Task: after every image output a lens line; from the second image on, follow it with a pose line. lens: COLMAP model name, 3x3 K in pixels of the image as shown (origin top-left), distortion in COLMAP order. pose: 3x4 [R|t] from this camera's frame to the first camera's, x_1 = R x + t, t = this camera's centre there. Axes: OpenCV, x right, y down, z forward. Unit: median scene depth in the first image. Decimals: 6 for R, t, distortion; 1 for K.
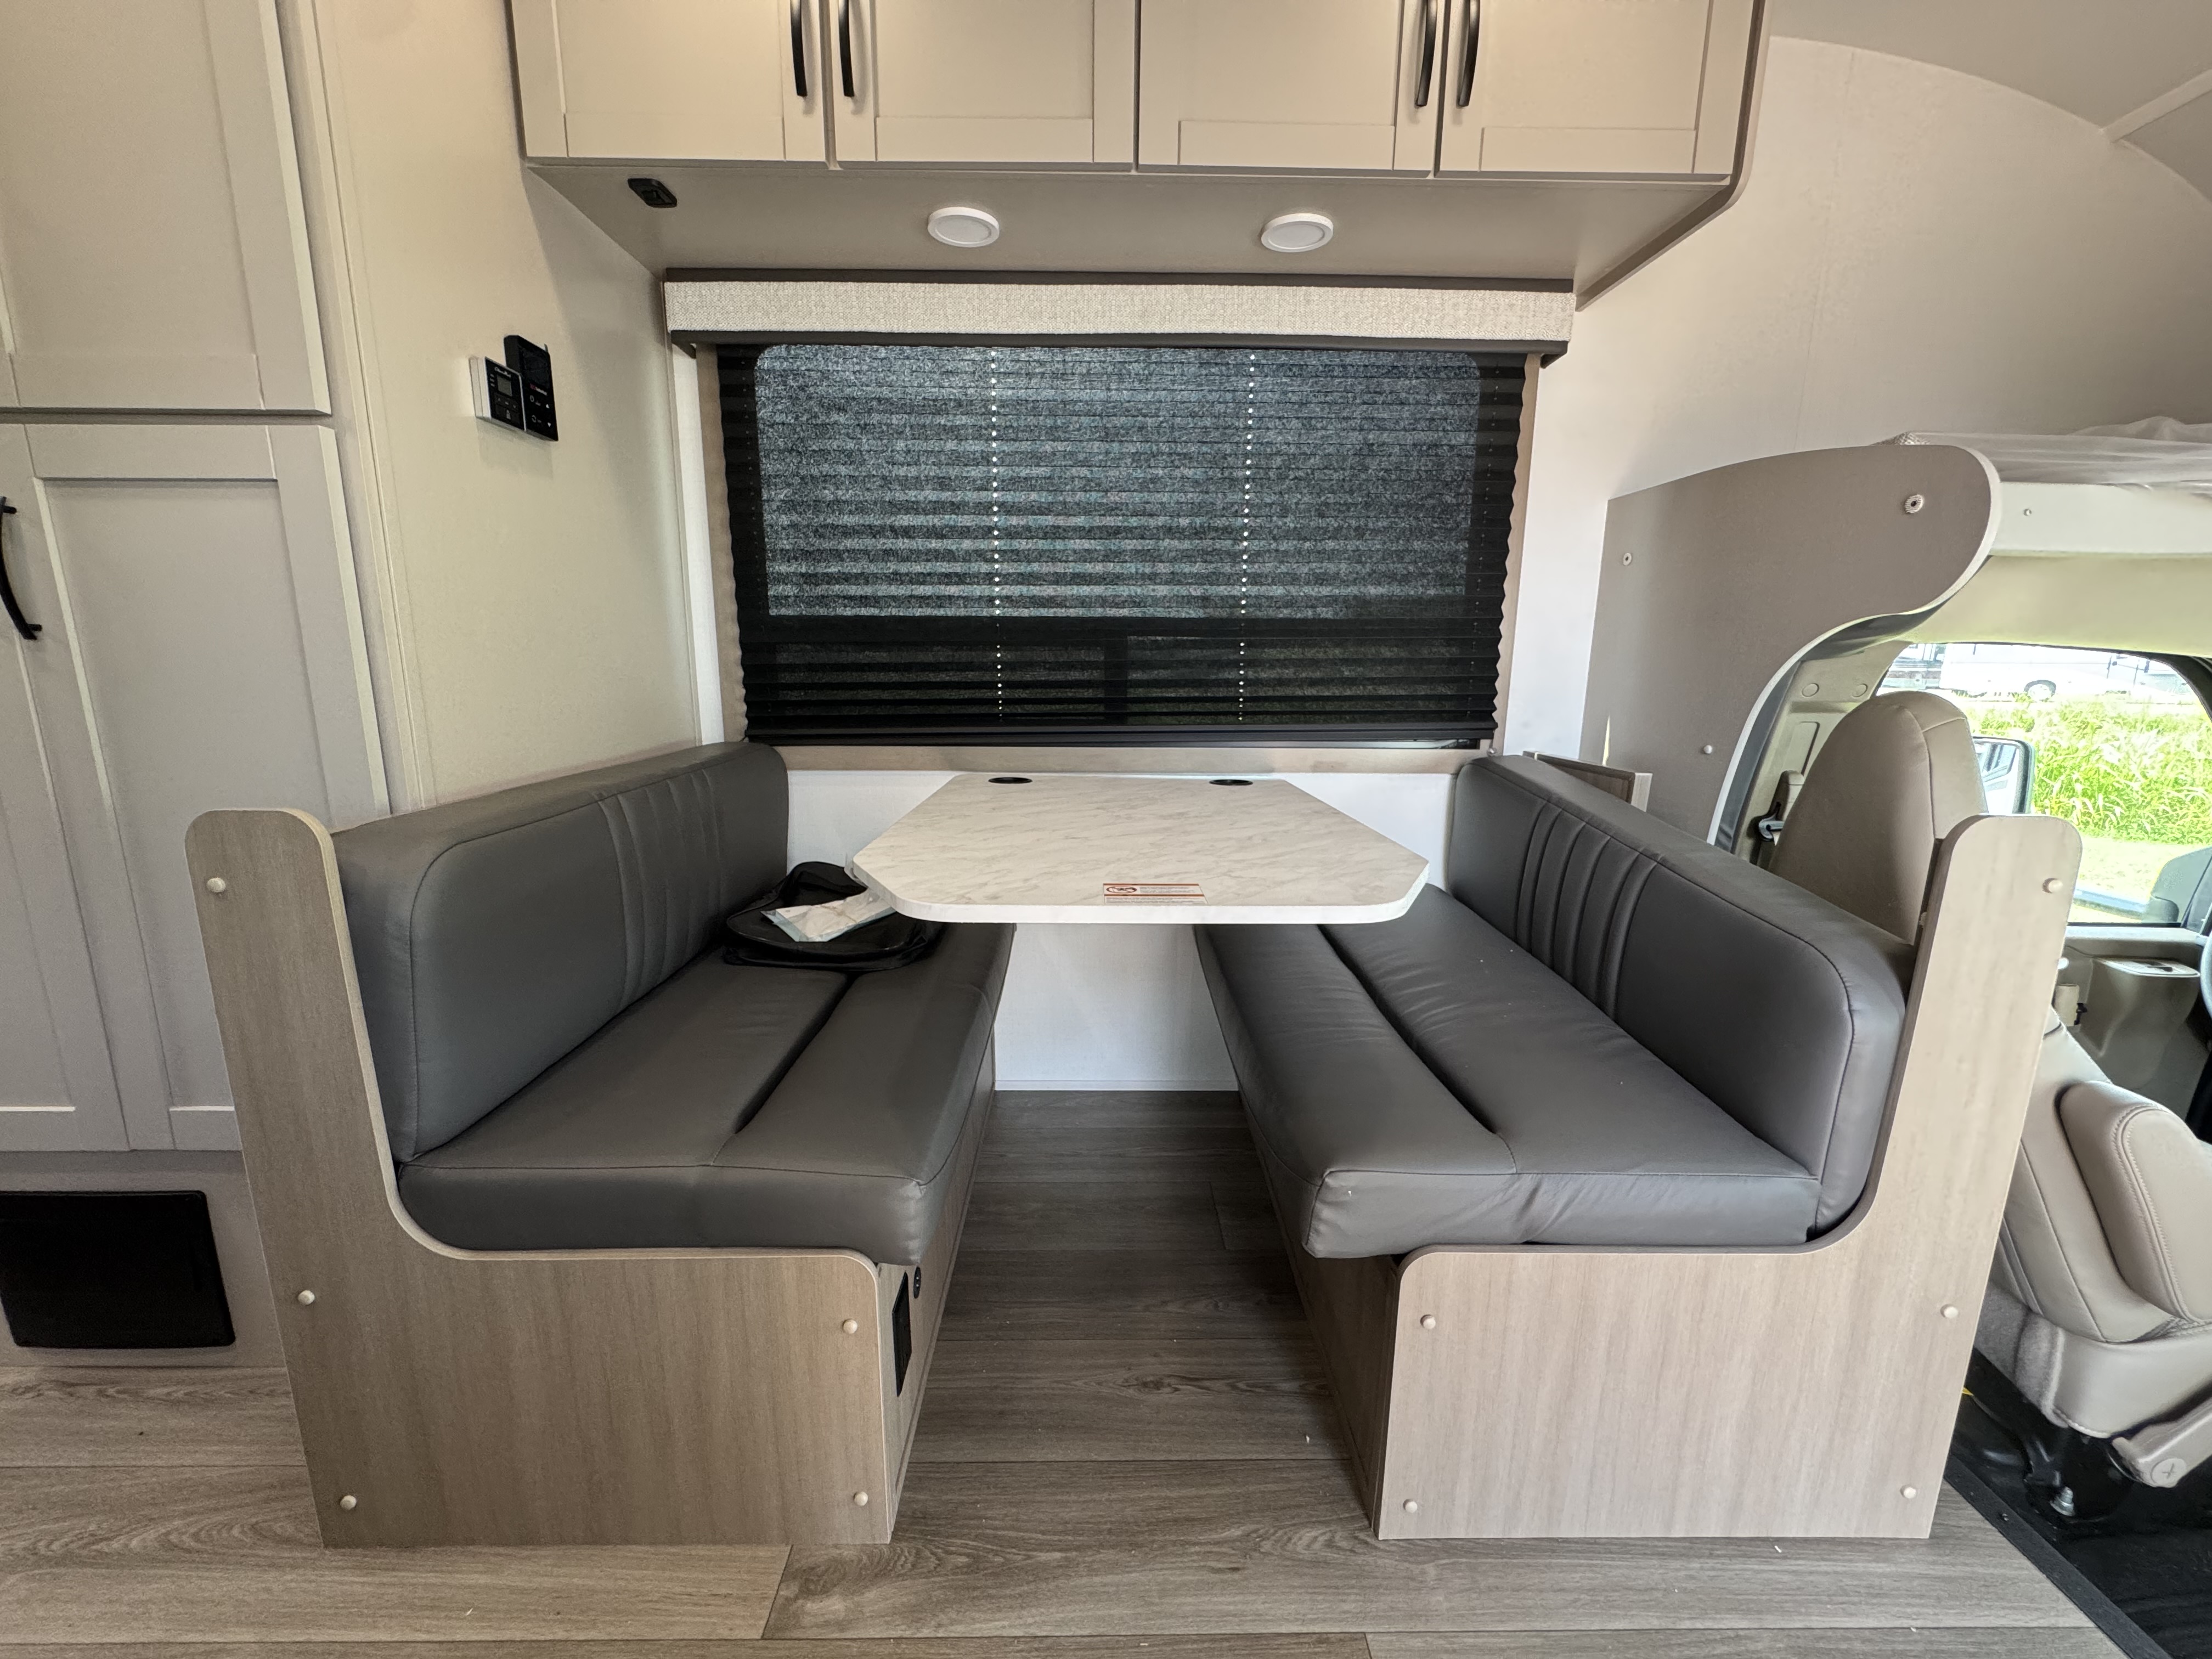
lens RADIAL K [[889.2, 0, 1104.7], [0, 889.2, 827.2], [0, 0, 1]] dist [0.000299, 0.001218]
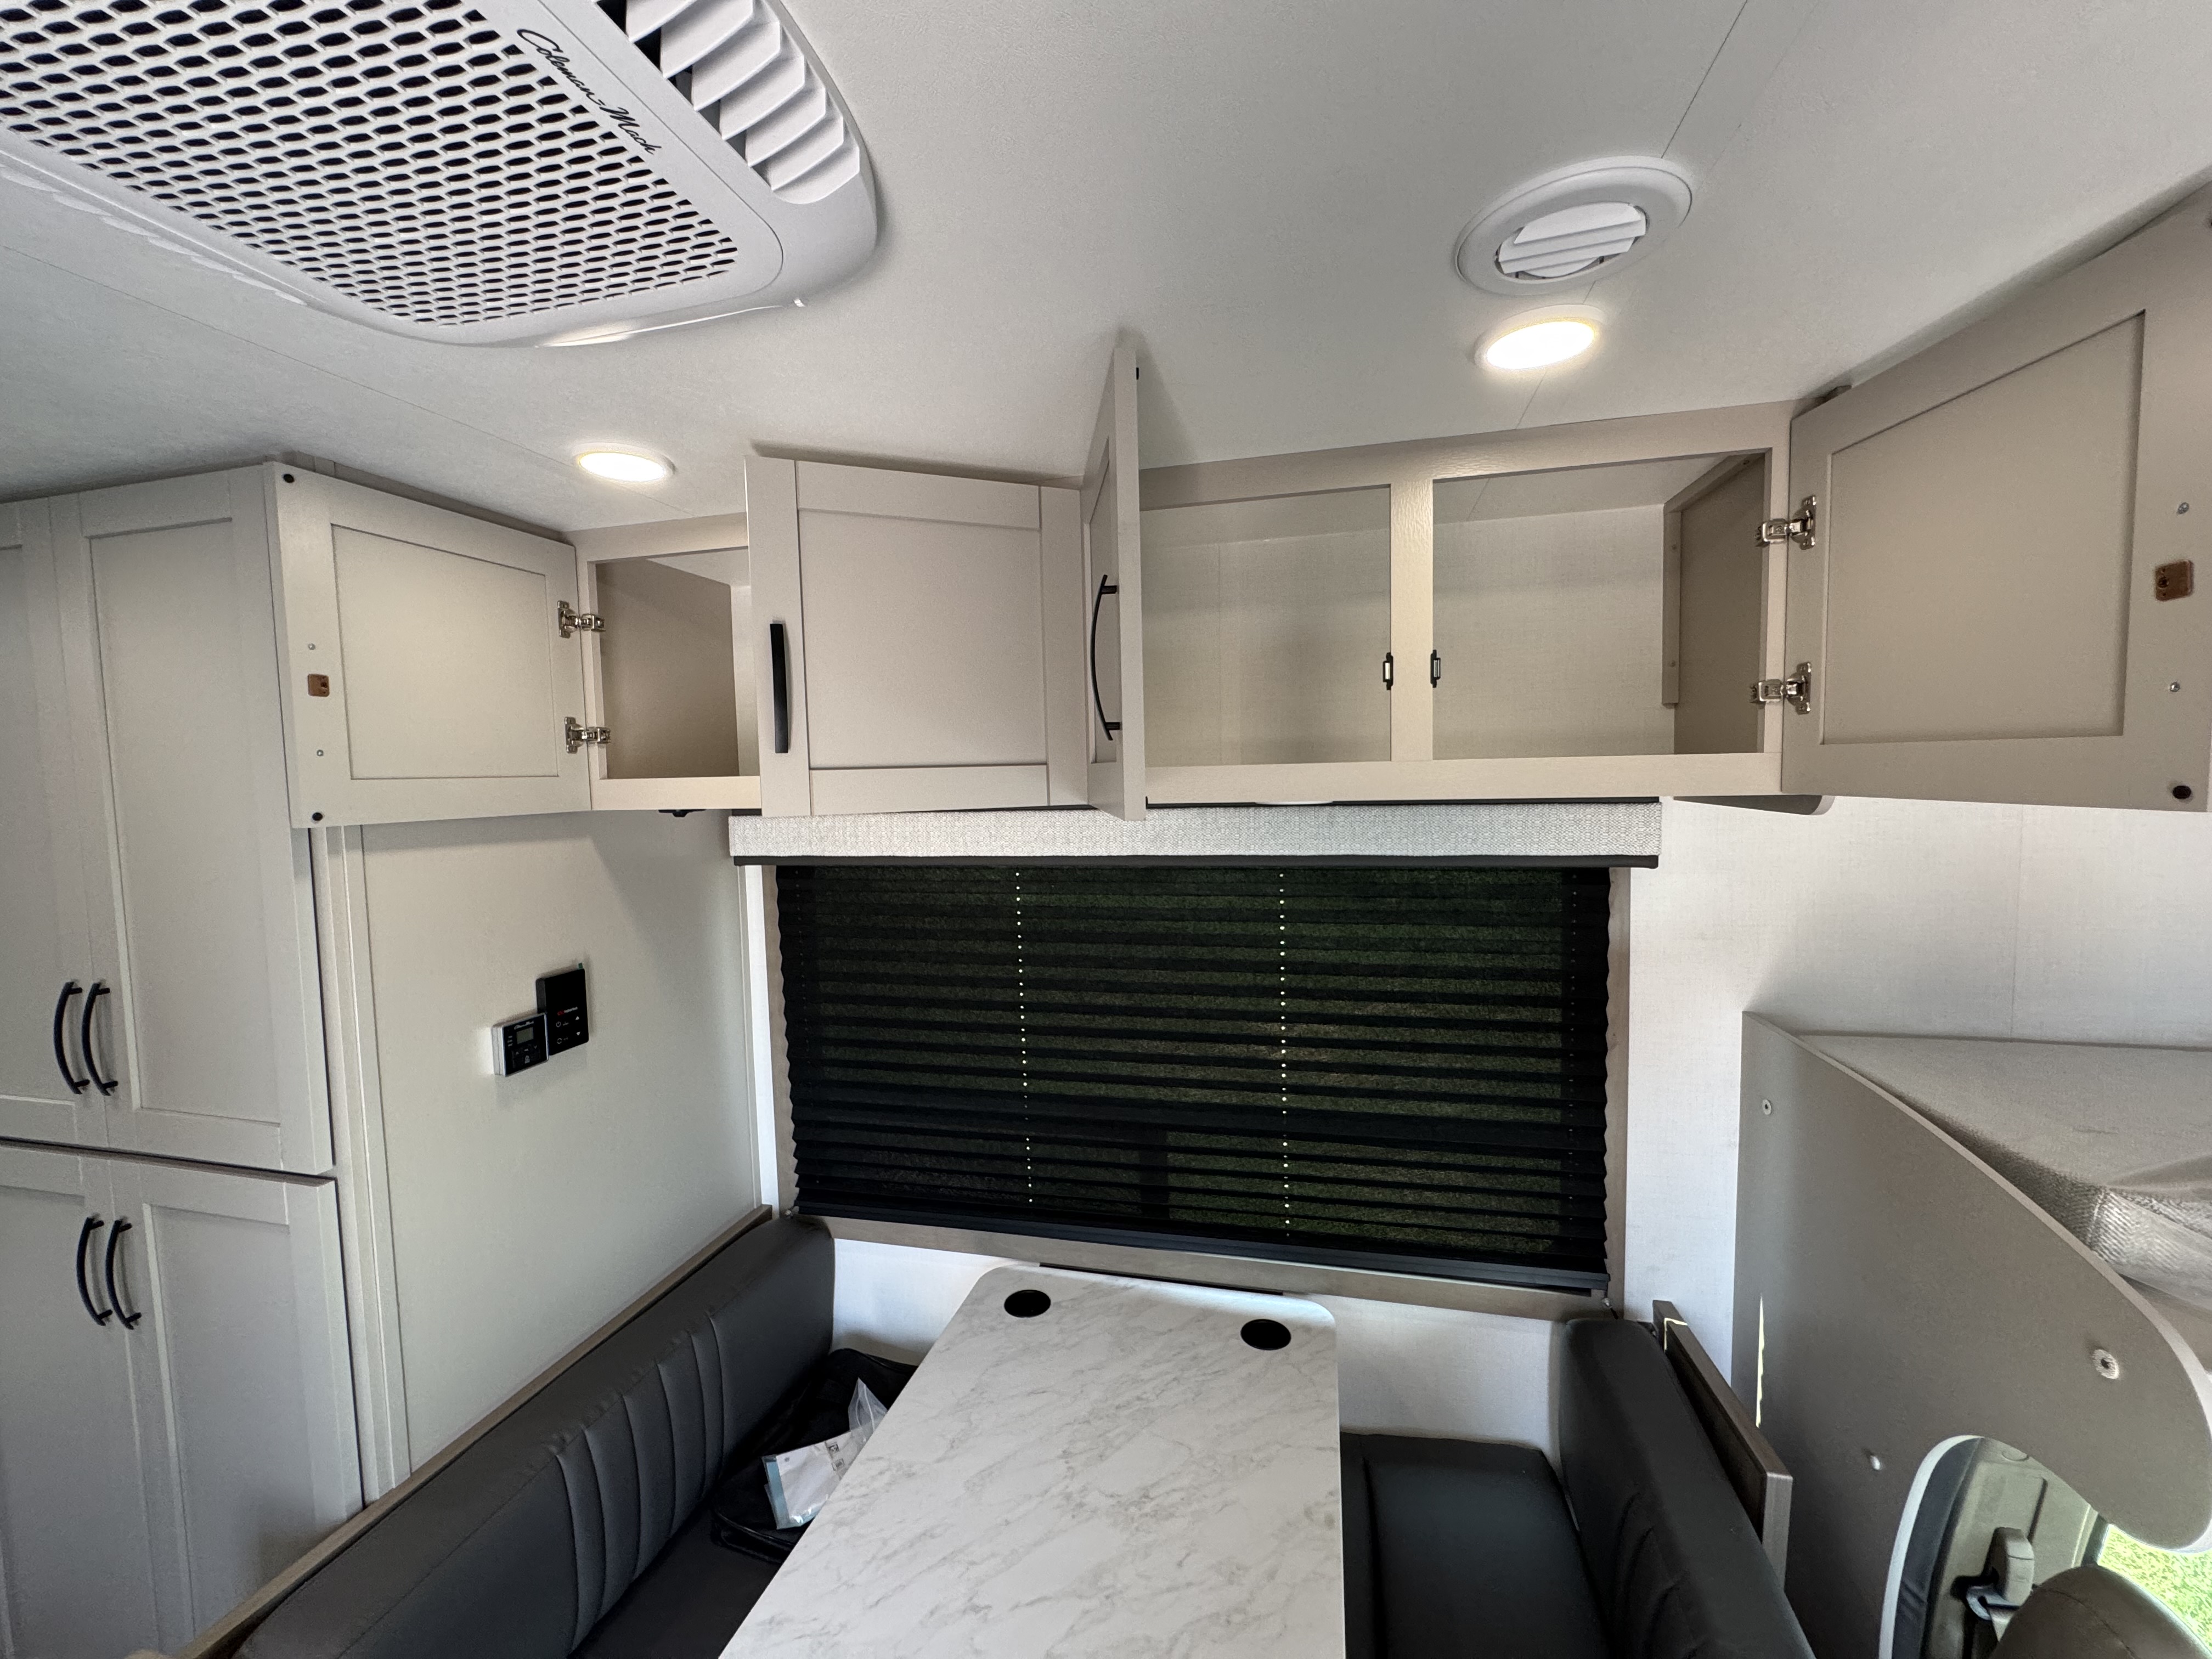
lens RADIAL K [[889.2, 0, 1106.5], [0, 889.2, 834.1], [0, 0, 1]] dist [0.000299, 0.001218]
pose [[0.966719, -0.012674, -0.255525, 0.237372], [-0.017545, 0.993137, -0.115637, -0.467531], [0.255236, 0.116272, 0.959862, 0.062056]]
